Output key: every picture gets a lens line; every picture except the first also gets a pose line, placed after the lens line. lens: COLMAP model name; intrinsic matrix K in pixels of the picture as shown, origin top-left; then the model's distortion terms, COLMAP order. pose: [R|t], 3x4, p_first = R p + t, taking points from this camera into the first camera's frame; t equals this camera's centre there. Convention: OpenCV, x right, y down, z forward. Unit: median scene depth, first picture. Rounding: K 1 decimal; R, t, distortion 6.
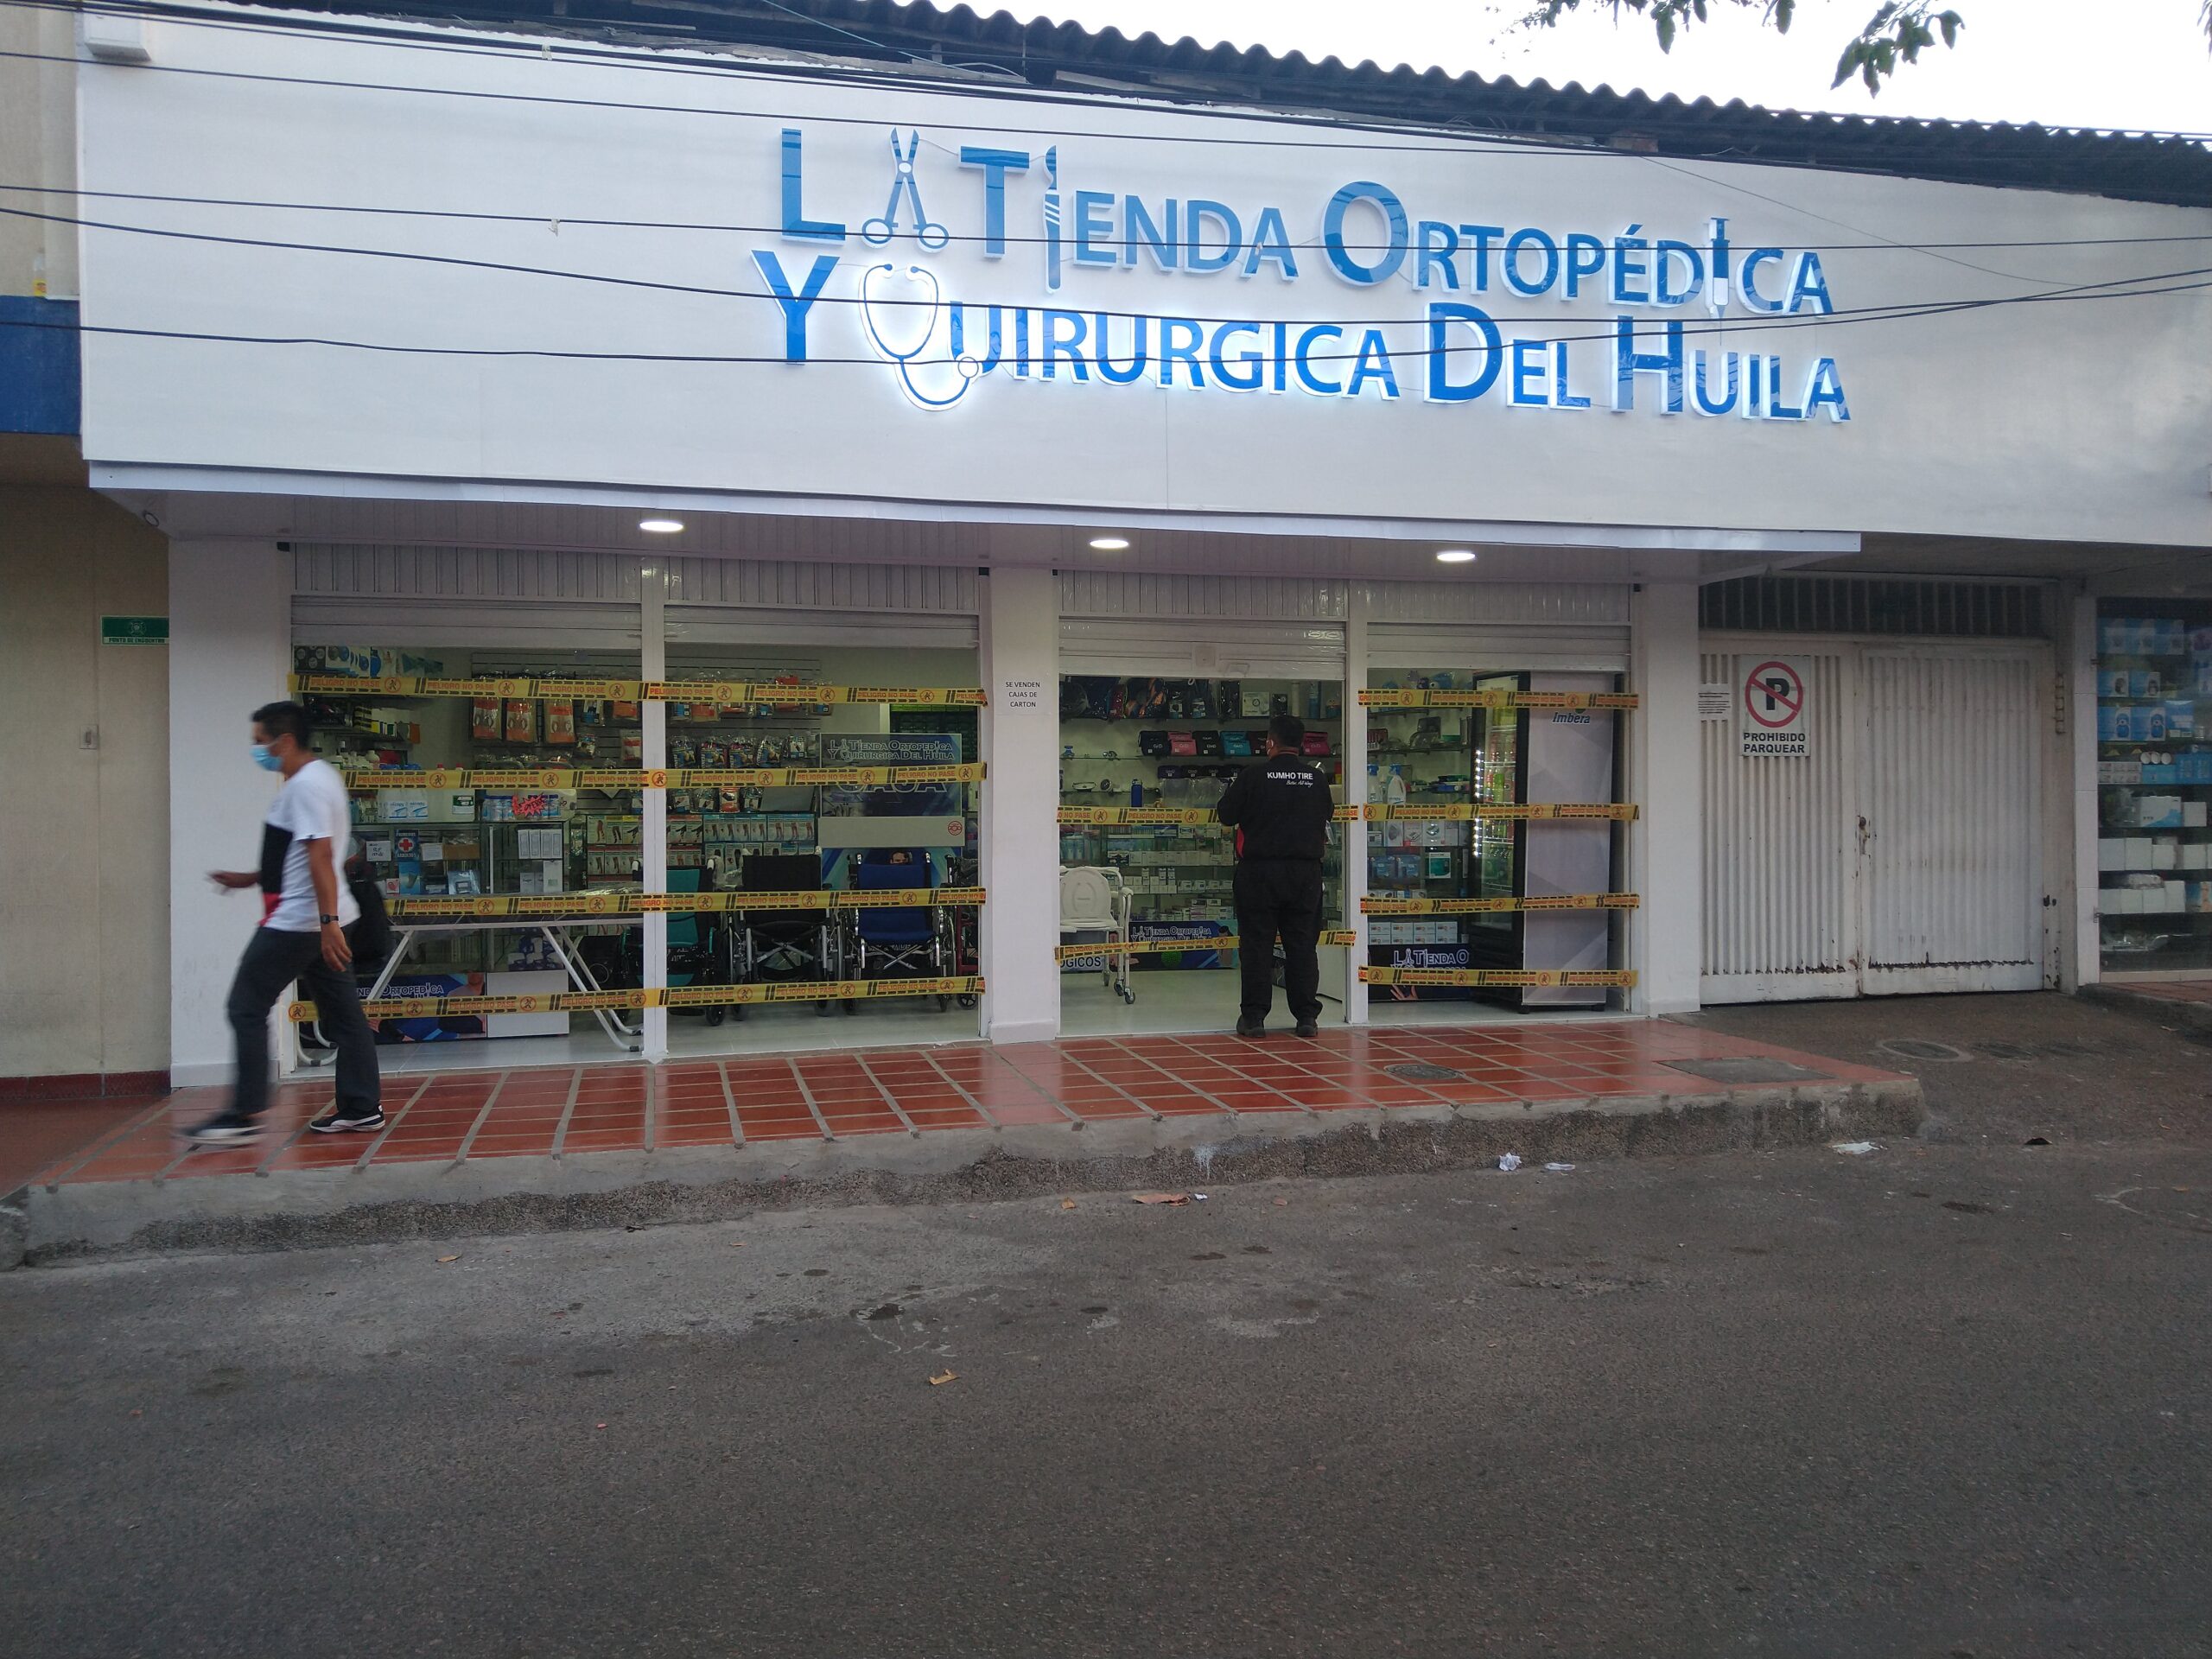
lens RADIAL K [[1670.8, 0, 1098.7], [0, 1670.8, 798.2], [0, 0, 1]] dist [0.100496, -0.193091]
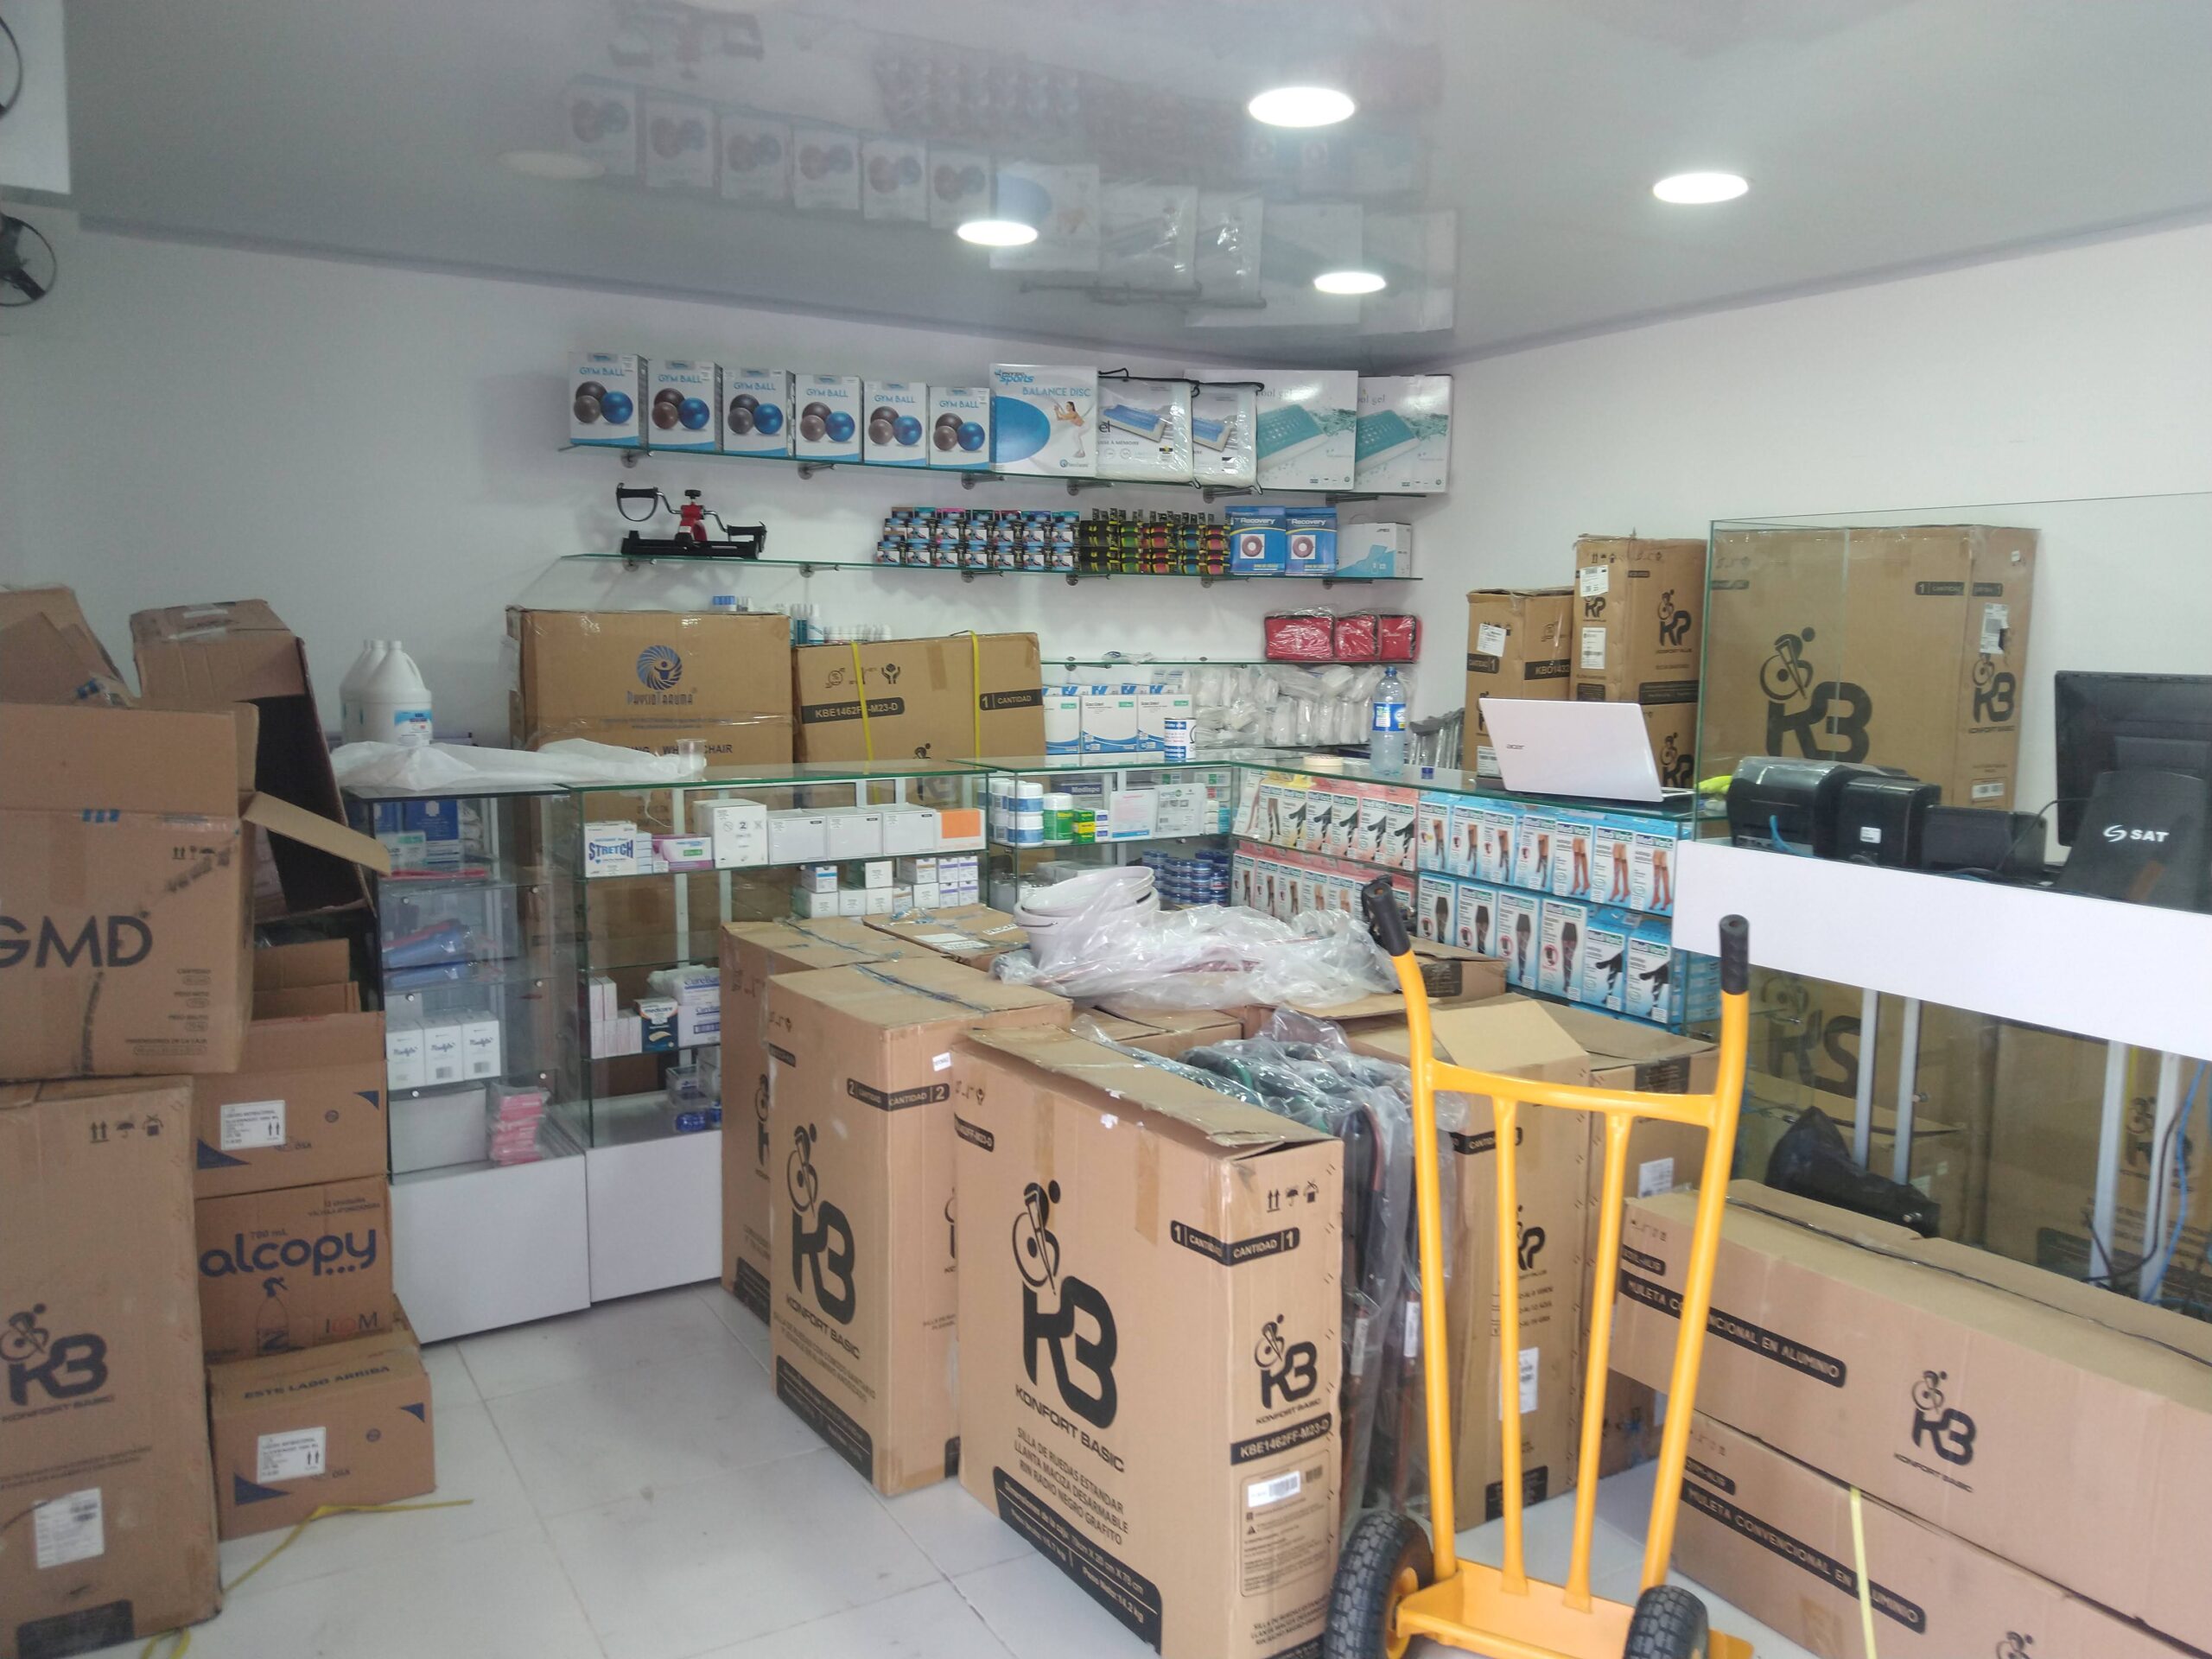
lens RADIAL K [[1702.6, 0, 1117.8], [0, 1702.6, 830.5], [0, 0, 1]] dist [0.084700, -0.176652]
pose [[0.261320, 0.120857, -0.957656, 0.085846], [-0.012982, 0.992481, 0.121709, -0.025468], [0.965165, -0.019373, 0.260924, 0.959803]]
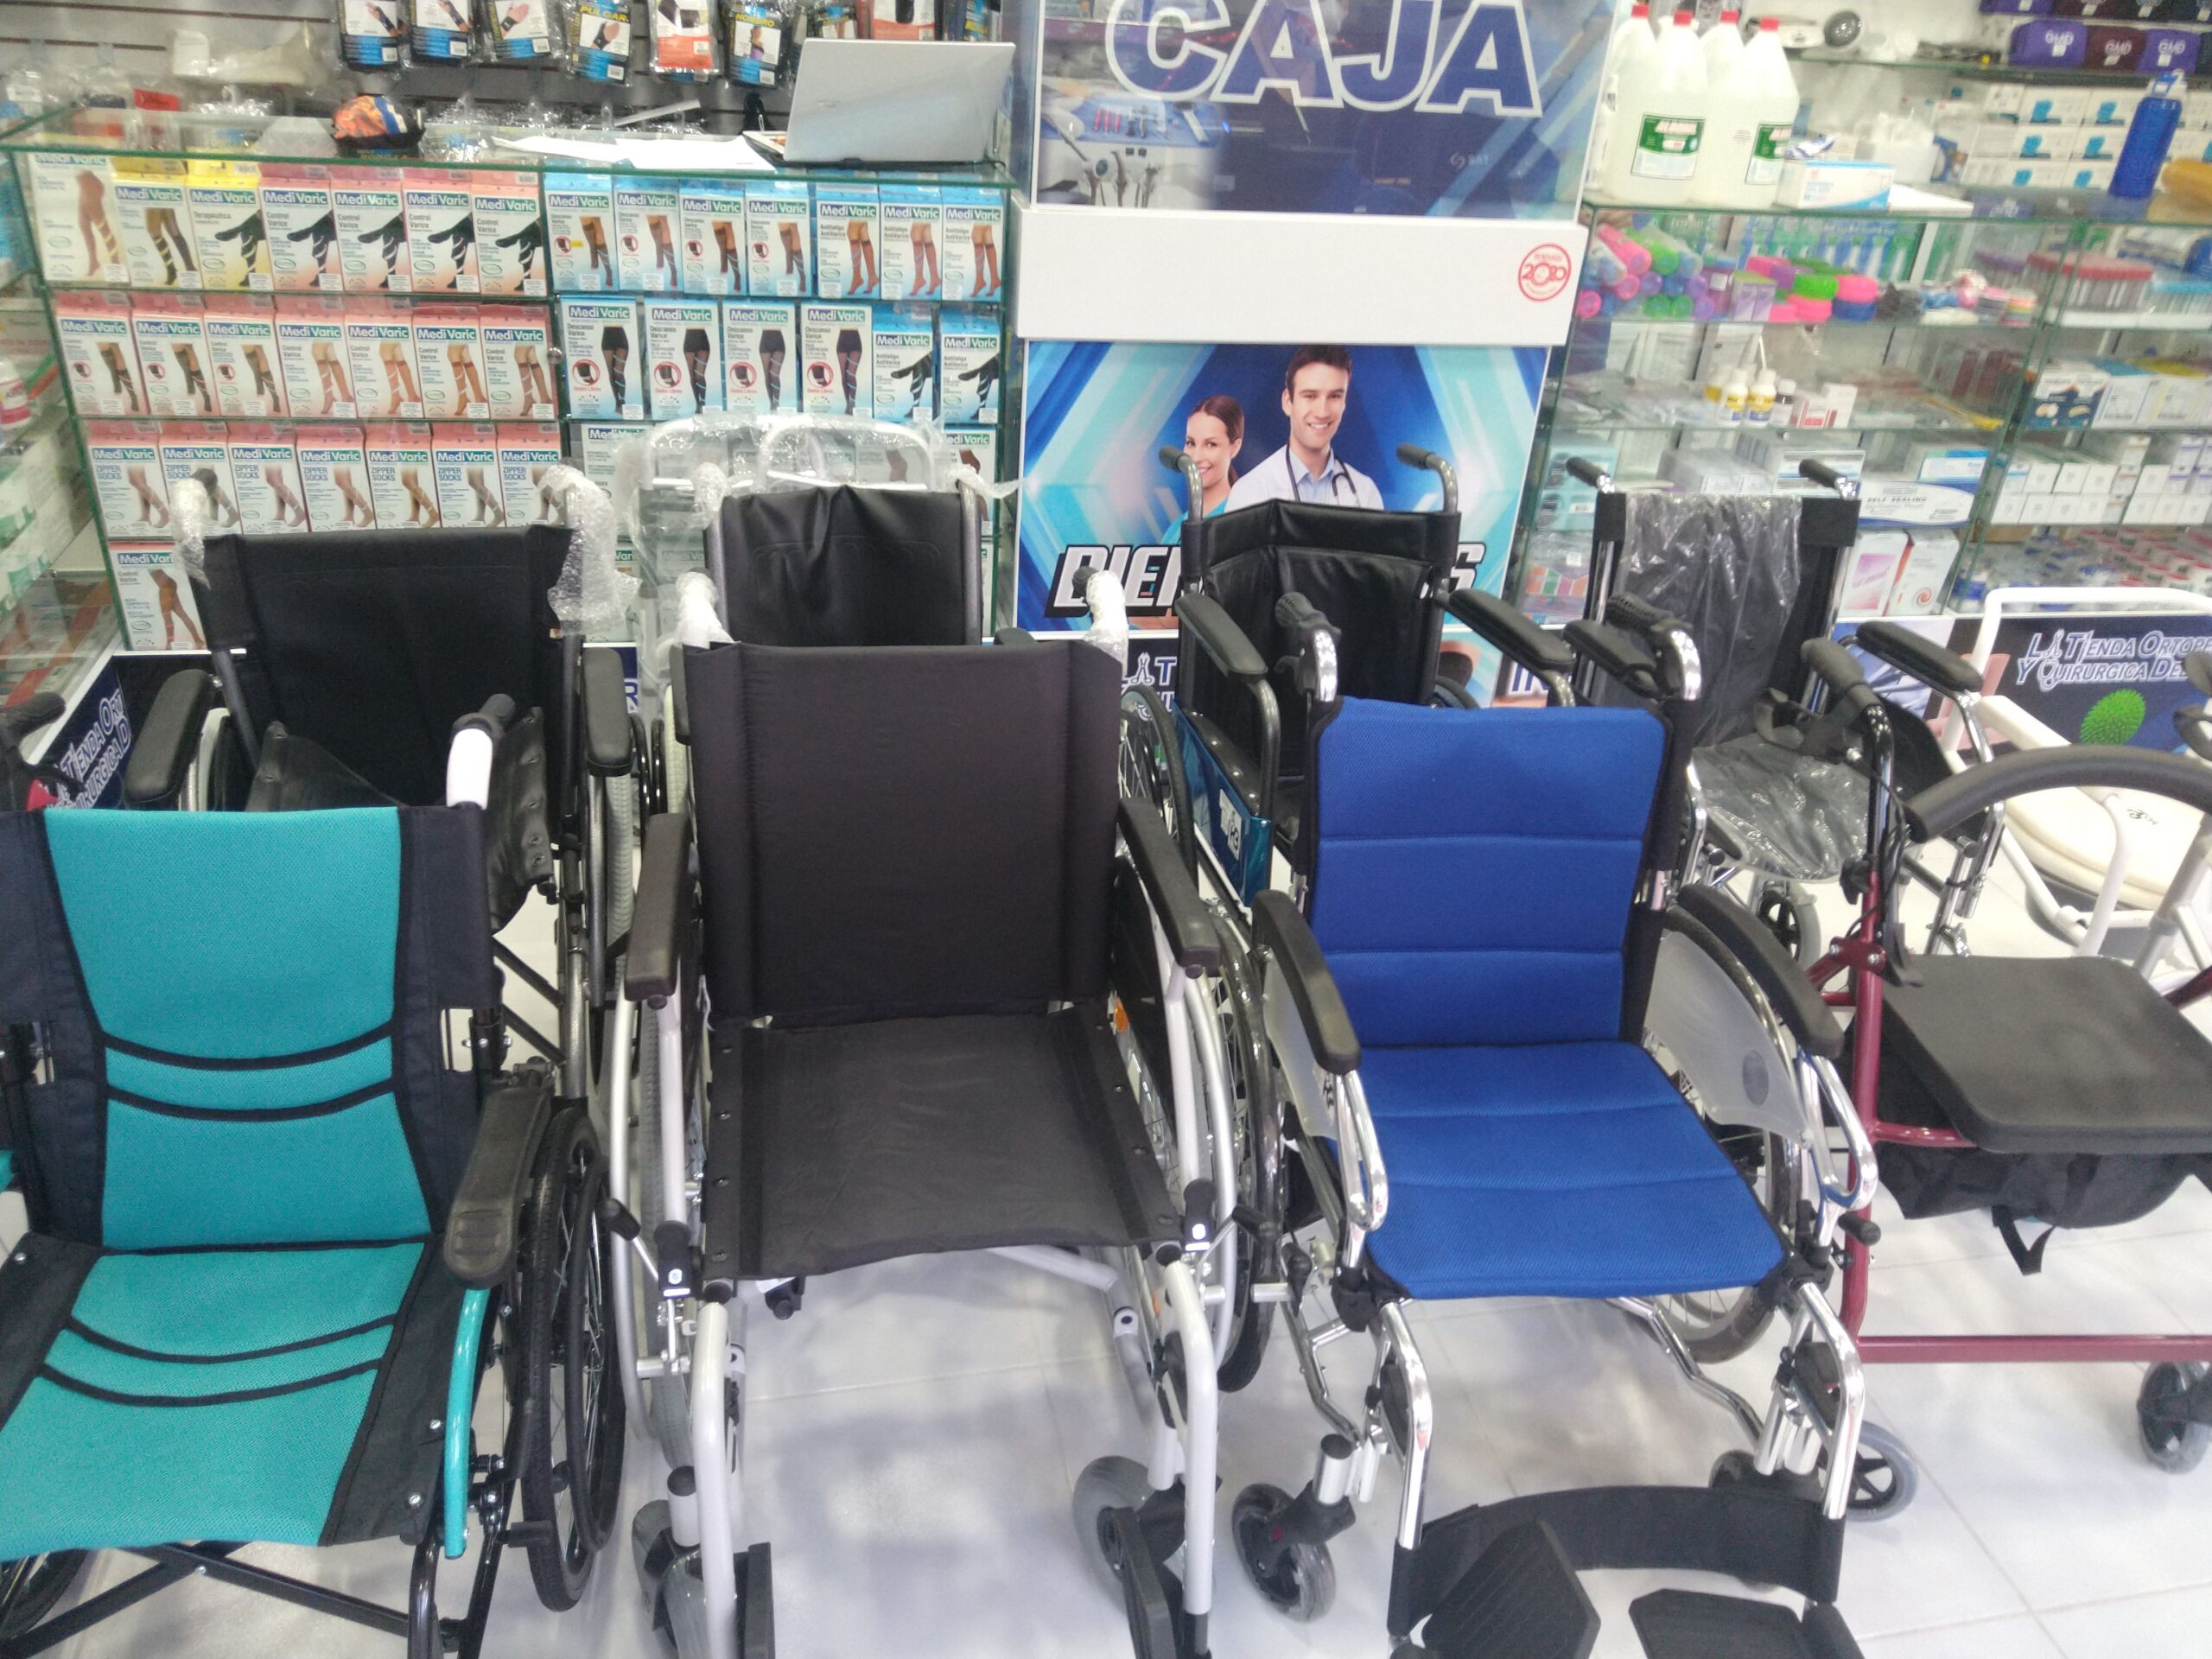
lens RADIAL K [[1686.0, 0, 1105.6], [0, 1686.0, 816.4], [0, 0, 1]] dist [0.077862, -0.112952]
pose [[0.996252, 0.086438, -0.003172, -0.169172], [-0.073787, 0.868436, 0.490280, -0.037729], [0.045133, -0.488208, 0.871559, 0.852629]]
